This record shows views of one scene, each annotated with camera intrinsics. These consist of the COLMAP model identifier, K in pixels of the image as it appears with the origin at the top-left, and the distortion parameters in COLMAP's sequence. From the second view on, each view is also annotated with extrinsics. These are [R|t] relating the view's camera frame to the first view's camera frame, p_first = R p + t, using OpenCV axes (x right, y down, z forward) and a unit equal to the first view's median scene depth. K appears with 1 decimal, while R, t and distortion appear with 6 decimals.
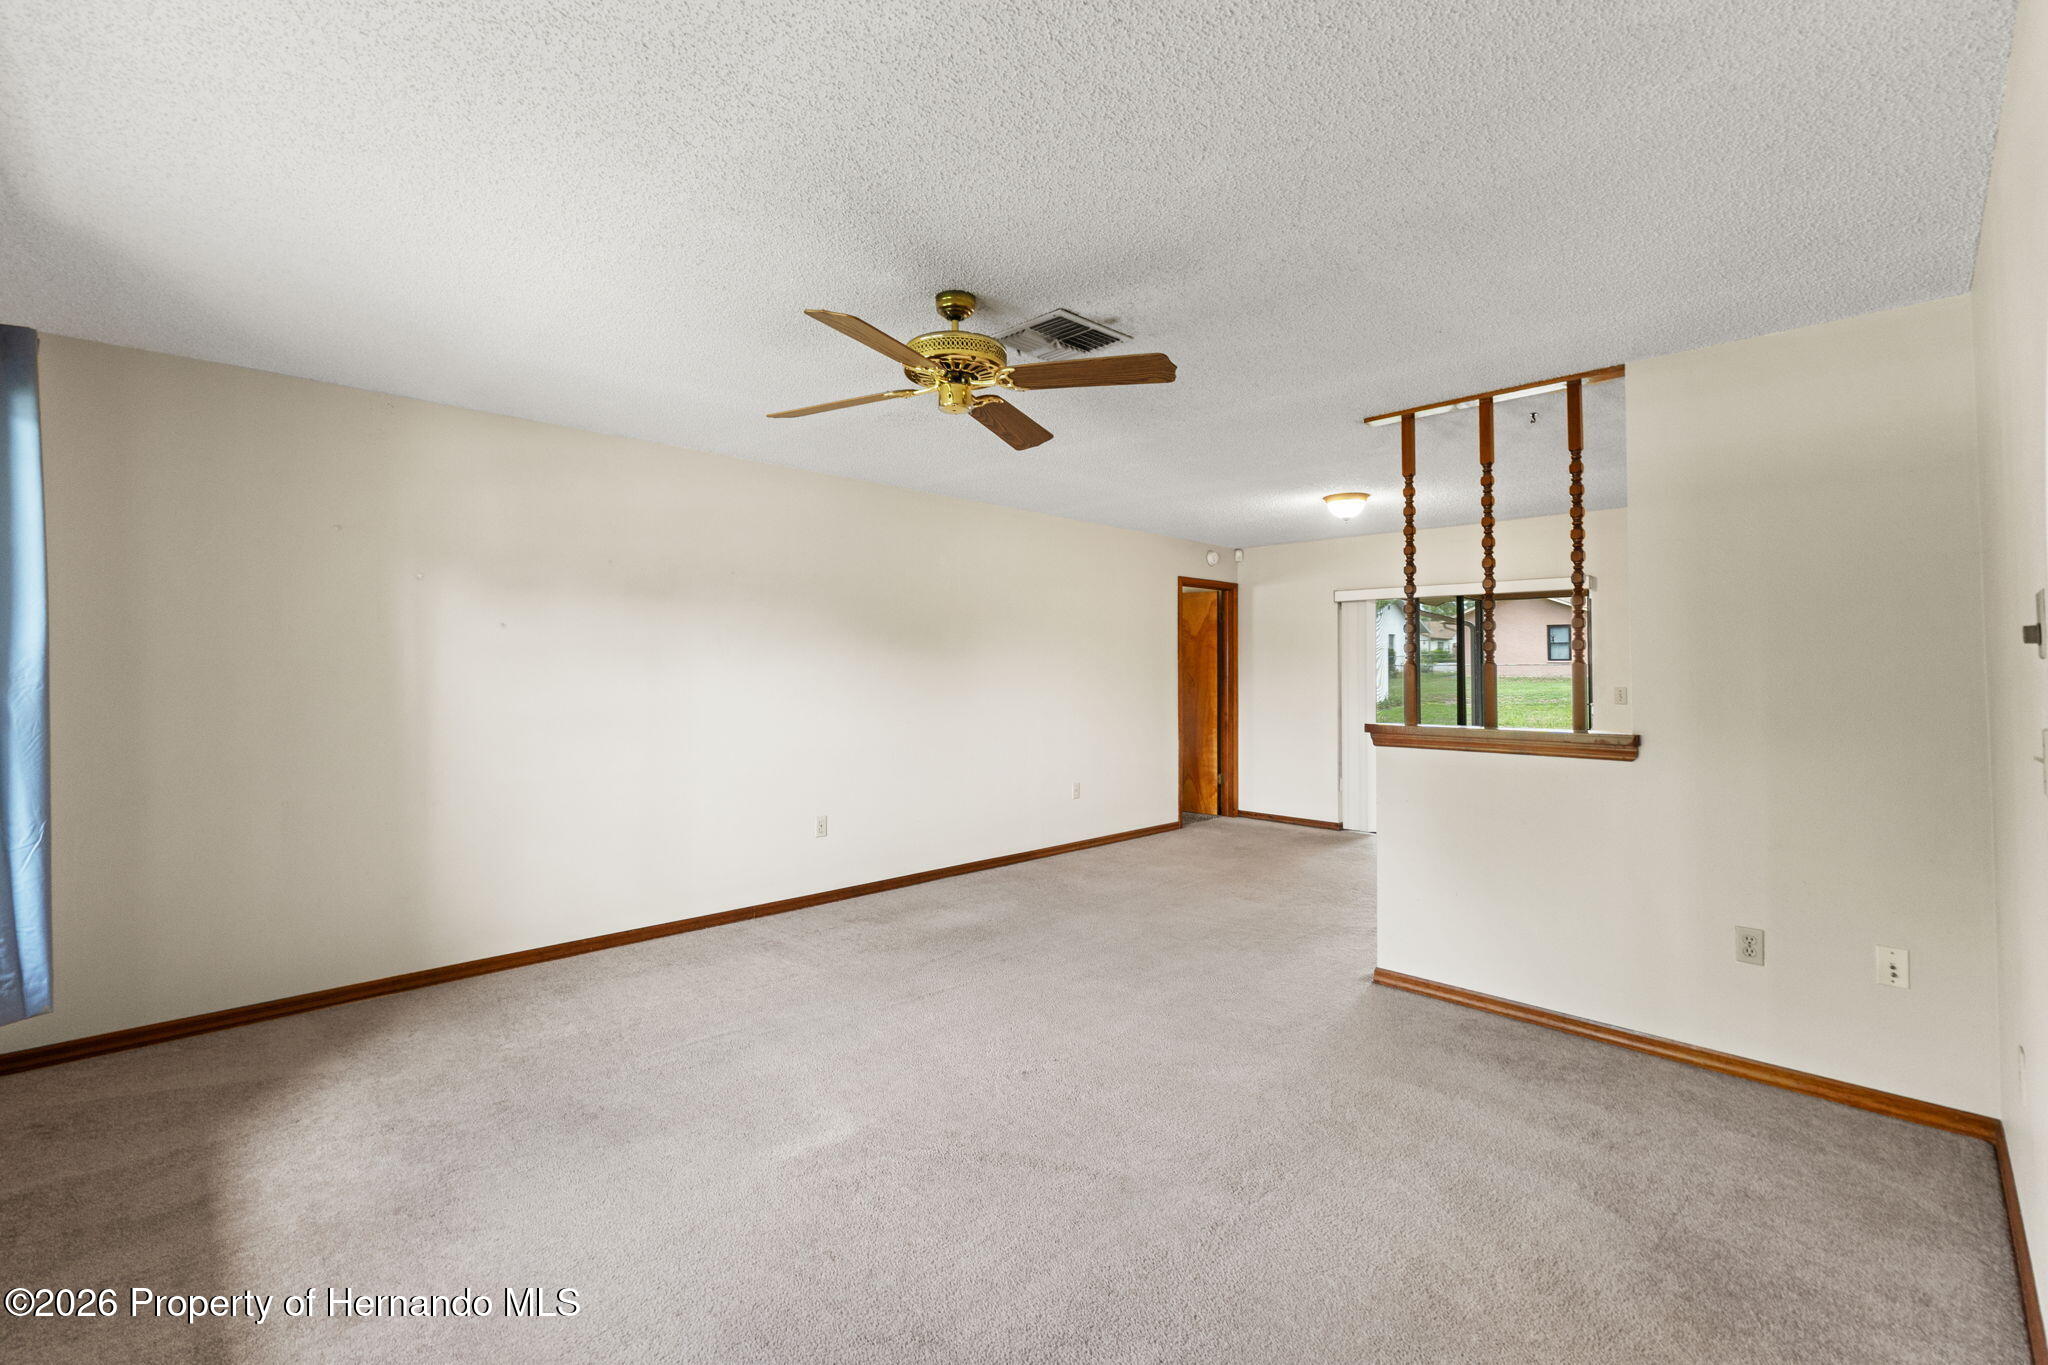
lens RADIAL K [[870.2, 0, 1031.0], [0, 870.2, 677.1], [0, 0, 1]] dist [-0.000455, -0.000188]
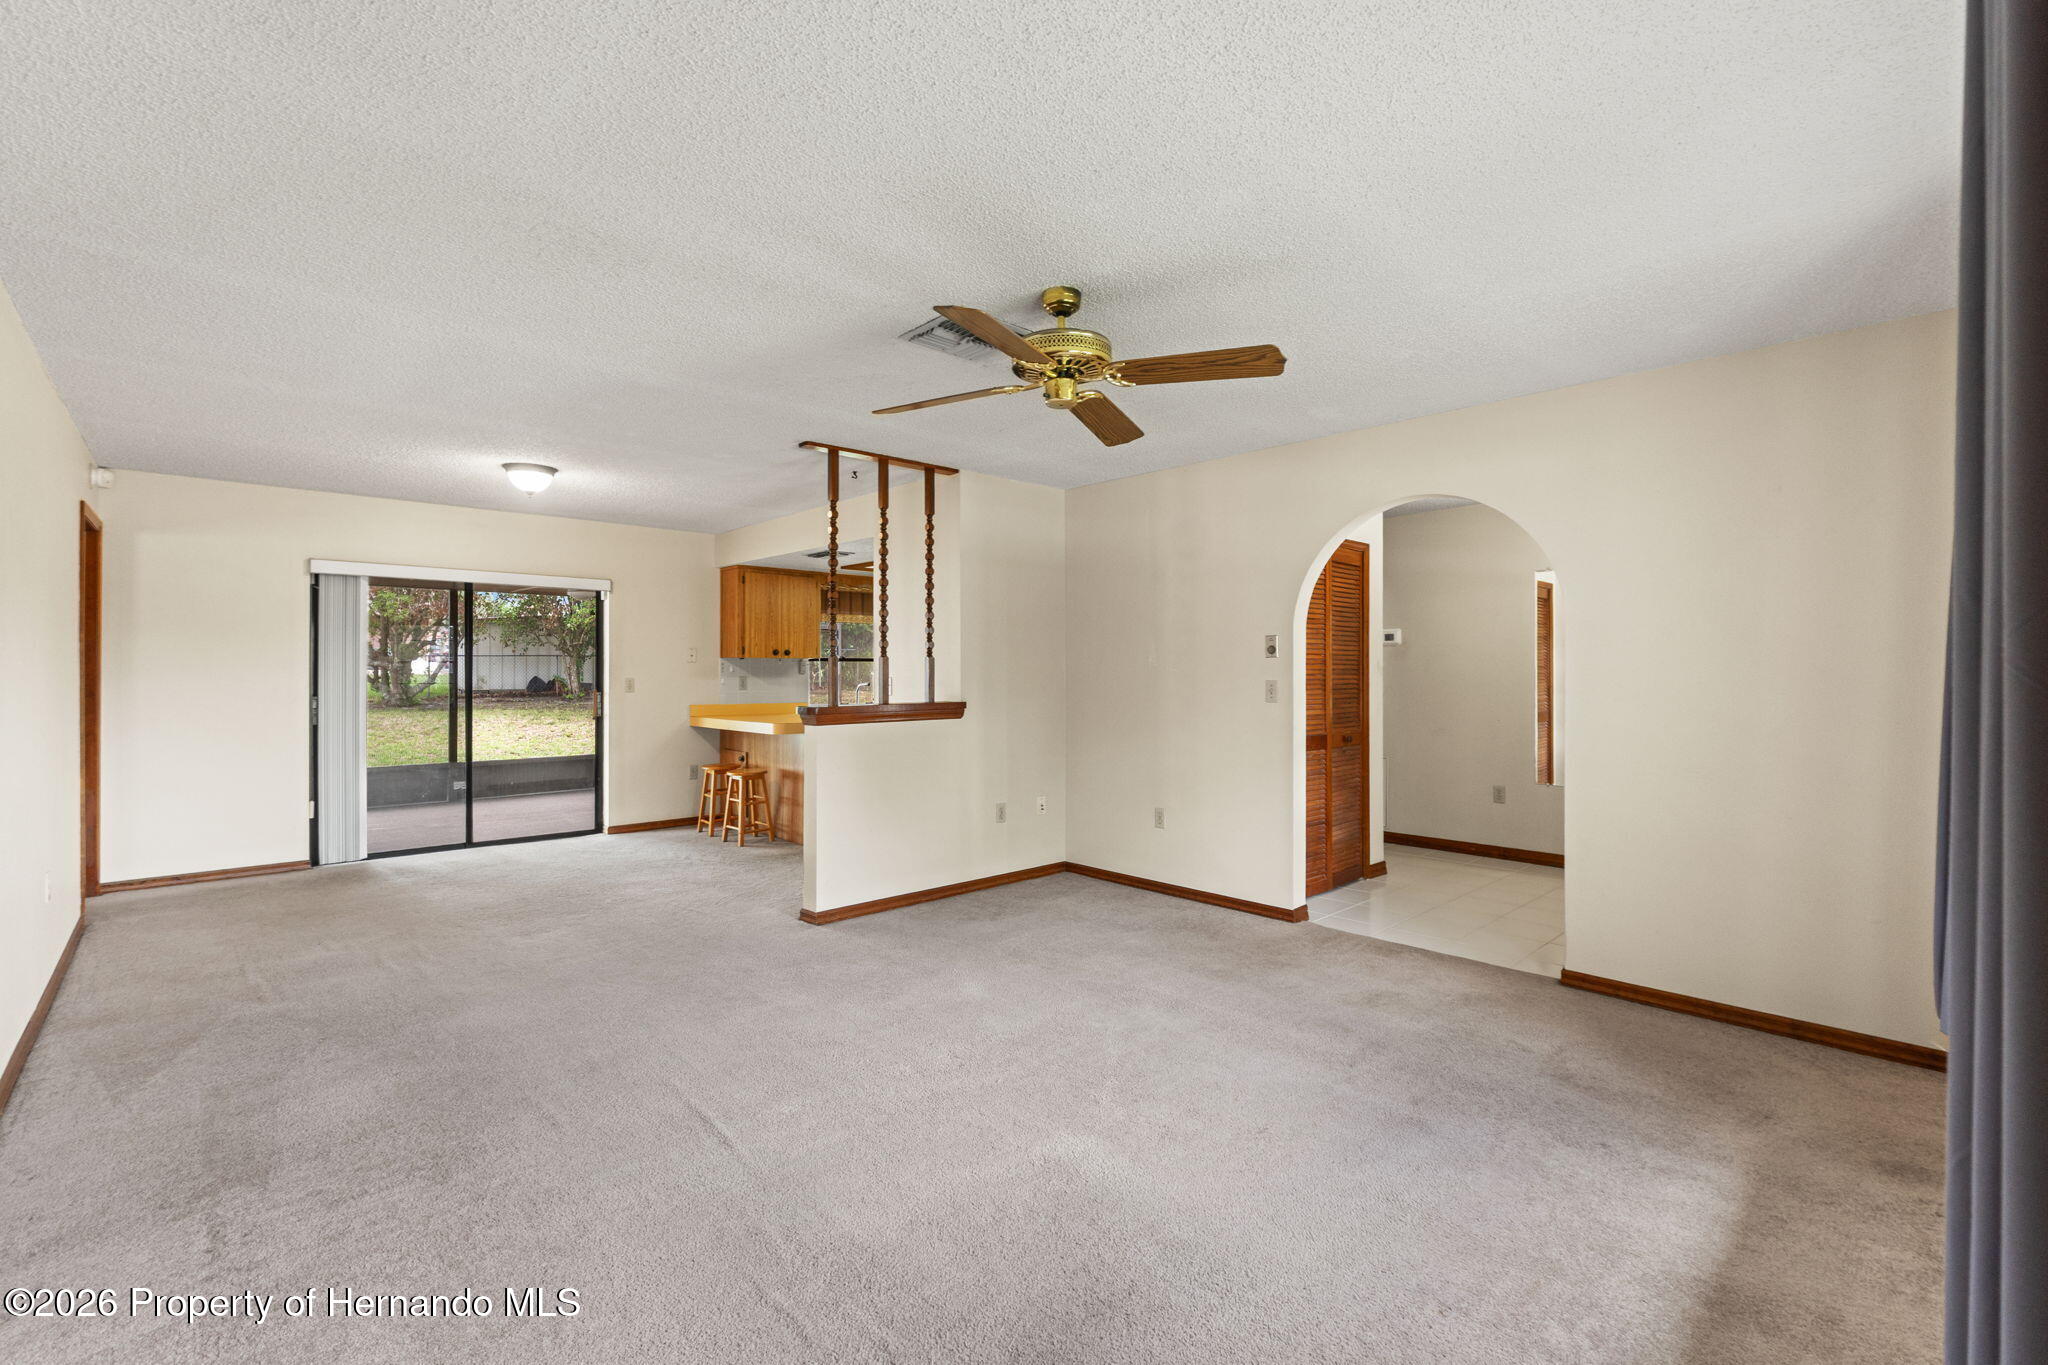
lens RADIAL K [[870.2, 0, 1031.0], [0, 870.2, 677.1], [0, 0, 1]] dist [-0.000455, -0.000188]
pose [[0.029735, -0.002338, 0.999555, -0.909004], [0.008249, 0.999964, 0.002093, 0.018809], [-0.999524, 0.008184, 0.029753, 0.804772]]
